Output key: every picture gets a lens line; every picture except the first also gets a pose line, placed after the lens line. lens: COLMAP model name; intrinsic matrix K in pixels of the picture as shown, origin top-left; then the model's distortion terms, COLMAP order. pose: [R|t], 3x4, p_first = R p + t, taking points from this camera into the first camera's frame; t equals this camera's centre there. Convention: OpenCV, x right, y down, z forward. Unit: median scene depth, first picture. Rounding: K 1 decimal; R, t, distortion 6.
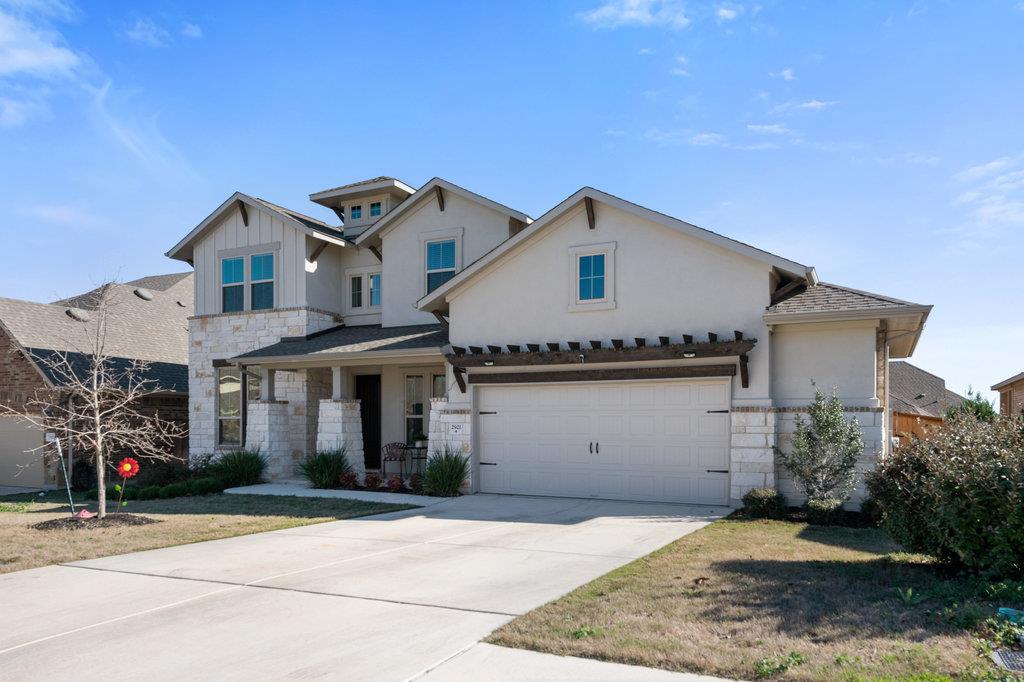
lens RADIAL K [[654.9, 0, 566.8], [0, 654.9, 414.5], [0, 0, 1]] dist [0.004860, 0.003672]
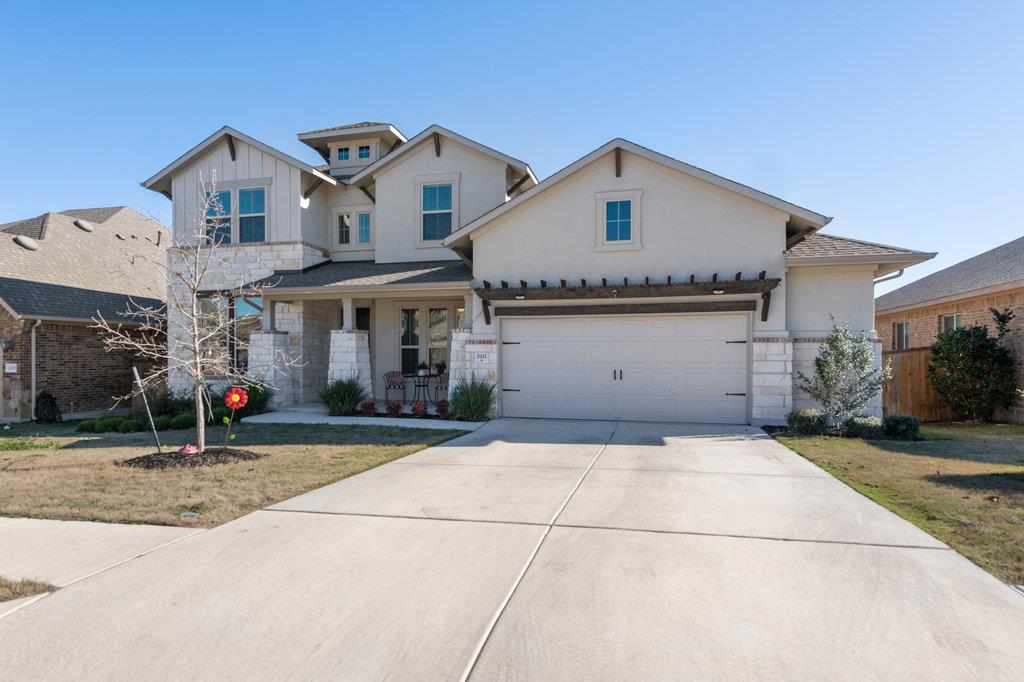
lens RADIAL K [[550.5, 0, 510.9], [0, 550.5, 350.1], [0, 0, 1]] dist [0.011017, -0.000763]
pose [[0.985807, 0.000704, 0.167881, -0.265671], [-0.001448, 0.999990, 0.004313, 0.004987], [-0.167876, -0.004495, 0.985798, 0.099659]]
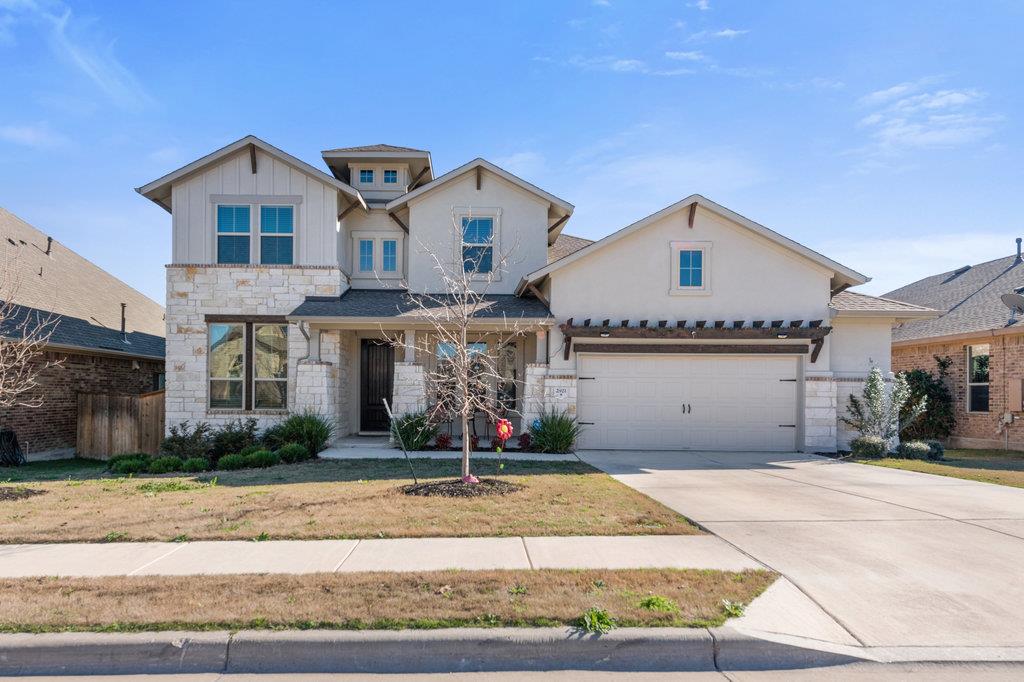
lens RADIAL K [[587.0, 0, 475.4], [0, 587.0, 381.5], [0, 0, 1]] dist [0.013073, -0.003360]
pose [[0.918179, 0.014242, 0.395911, -0.676627], [-0.013696, 0.999897, -0.004204, 0.009571], [-0.395930, -0.001562, 0.918279, 0.139656]]
